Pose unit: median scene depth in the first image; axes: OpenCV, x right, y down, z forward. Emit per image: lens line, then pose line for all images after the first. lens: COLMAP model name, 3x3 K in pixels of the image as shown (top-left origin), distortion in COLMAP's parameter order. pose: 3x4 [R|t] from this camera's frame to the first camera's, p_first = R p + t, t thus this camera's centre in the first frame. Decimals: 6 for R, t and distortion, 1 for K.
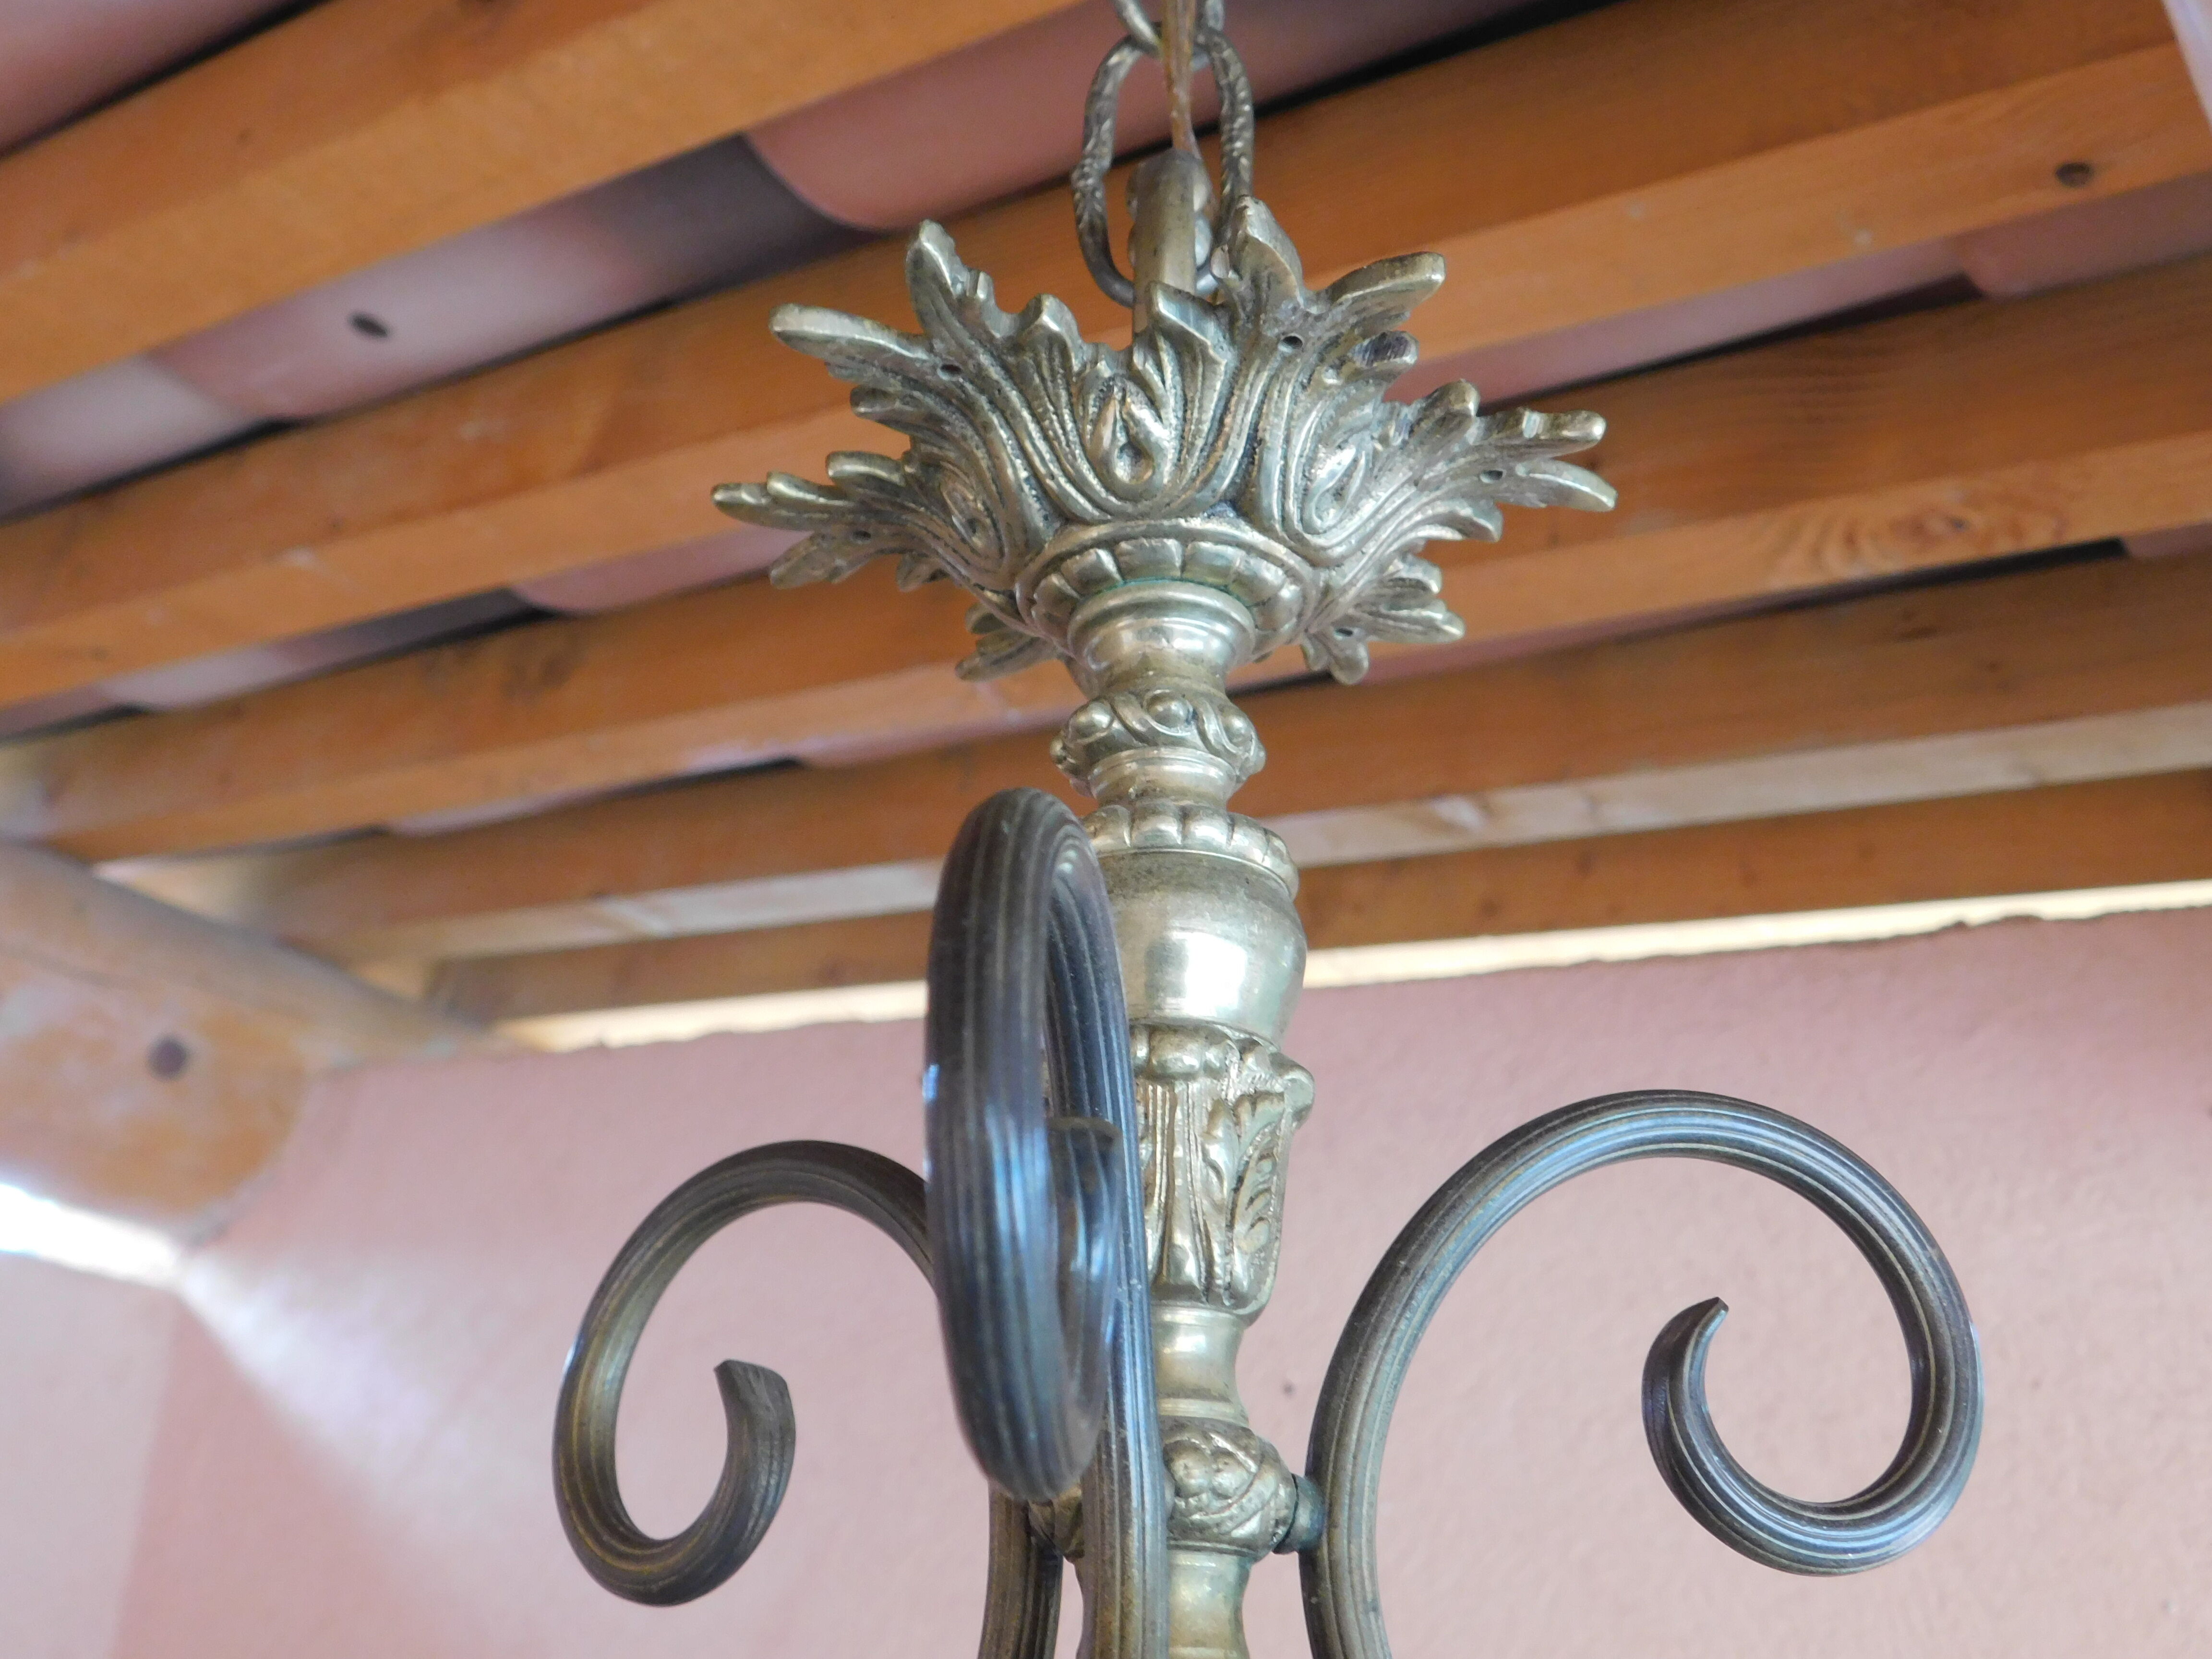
lens RADIAL K [[2339.0, 0, 1121.8], [0, 2339.0, 792.8], [0, 0, 1]] dist [-0.008853, 0.000000]
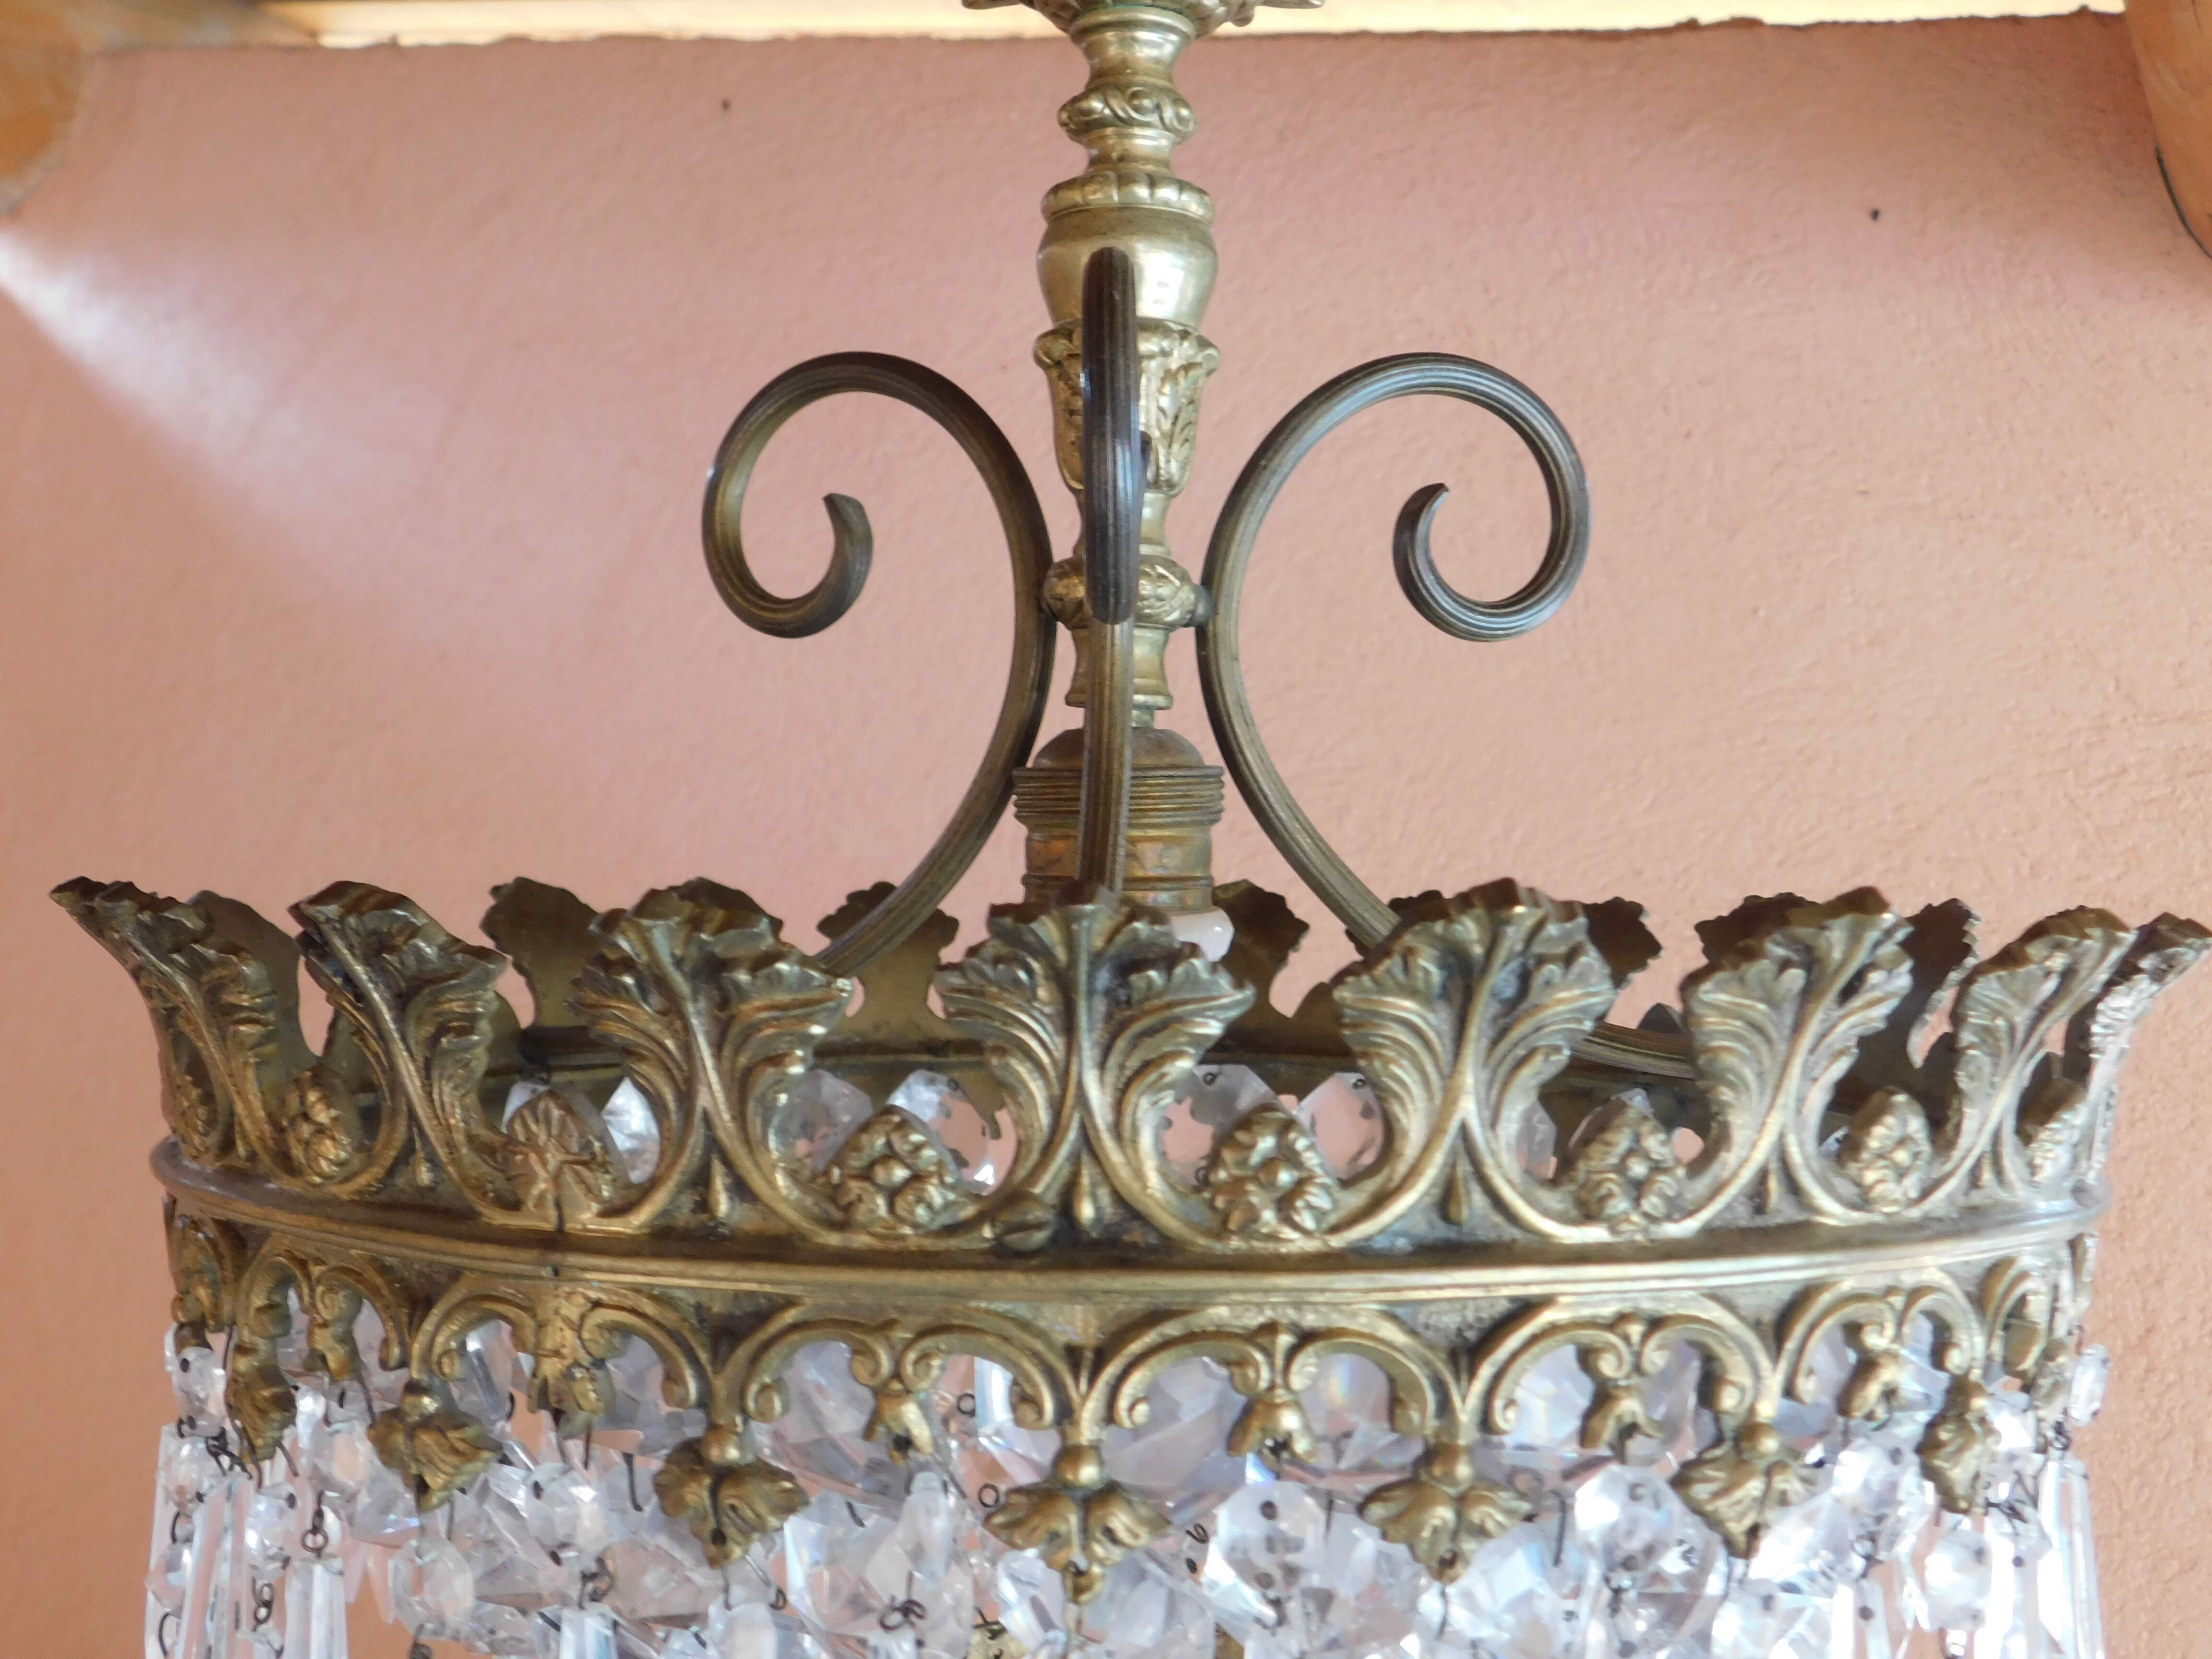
lens RADIAL K [[2339.0, 0, 1106.3], [0, 2339.0, 839.1], [0, 0, 1]] dist [-0.008853, 0.000000]
pose [[0.993434, 0.011660, 0.113811, -0.174131], [-0.060265, 0.898921, 0.433946, -0.268676], [-0.097247, -0.437956, 0.893721, -0.589277]]
